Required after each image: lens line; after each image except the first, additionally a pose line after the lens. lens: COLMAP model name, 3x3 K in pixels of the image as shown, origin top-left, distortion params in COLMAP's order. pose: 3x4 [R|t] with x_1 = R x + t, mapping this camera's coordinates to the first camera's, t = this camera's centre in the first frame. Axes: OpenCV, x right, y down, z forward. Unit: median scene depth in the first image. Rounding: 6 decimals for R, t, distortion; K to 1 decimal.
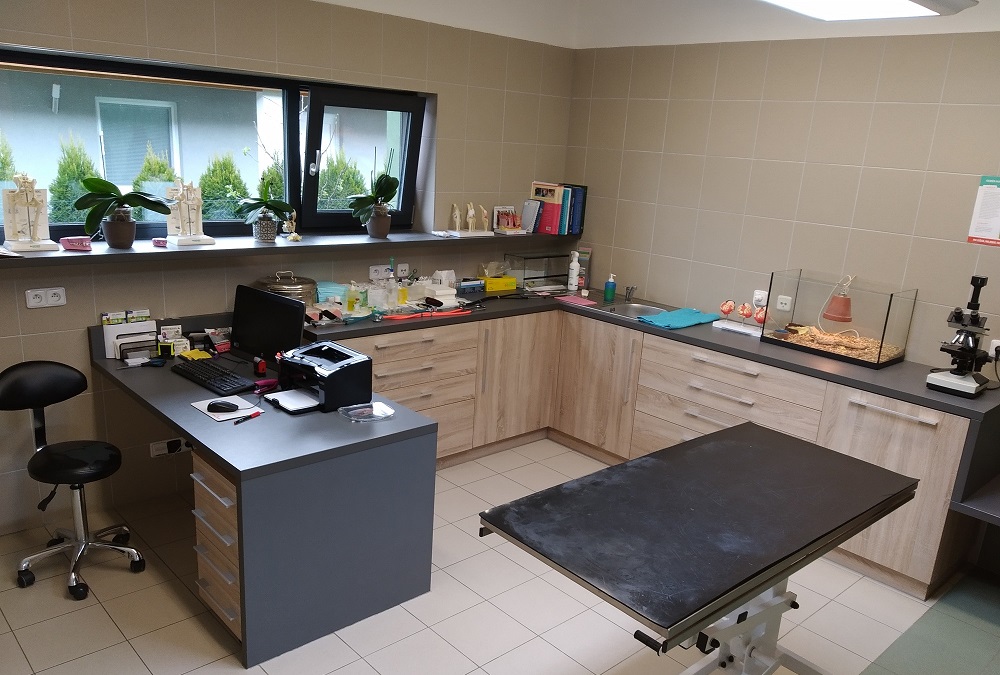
lens RADIAL K [[789.5, 0, 497.8], [0, 789.5, 355.7], [0, 0, 1]] dist [0.089030, -0.111446]
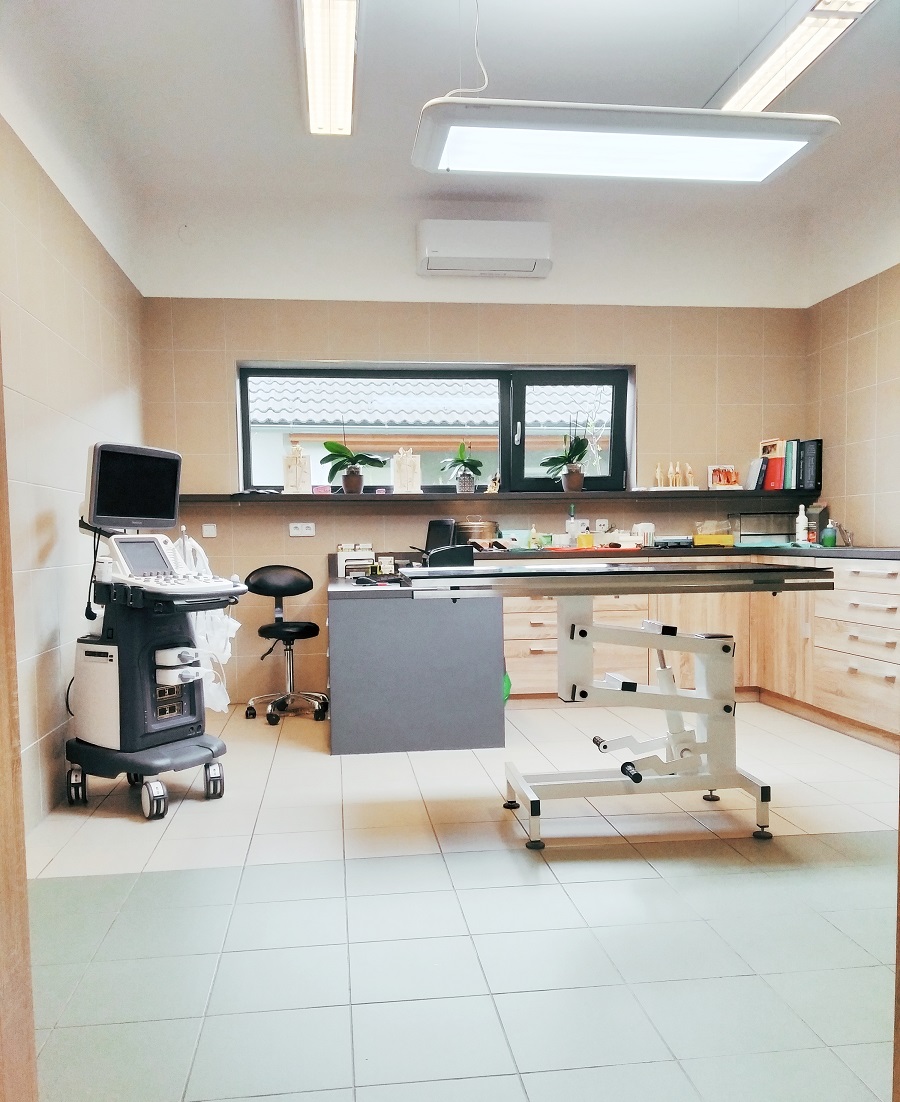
lens RADIAL K [[955.7, 0, 450.0], [0, 955.7, 551.0], [0, 0, 1]] dist [0.070782, -0.004602]
pose [[0.810836, -0.066239, -0.581513, 0.492865], [-0.092220, 0.966704, -0.238703, 0.269543], [0.577962, 0.247176, 0.777730, -0.119722]]
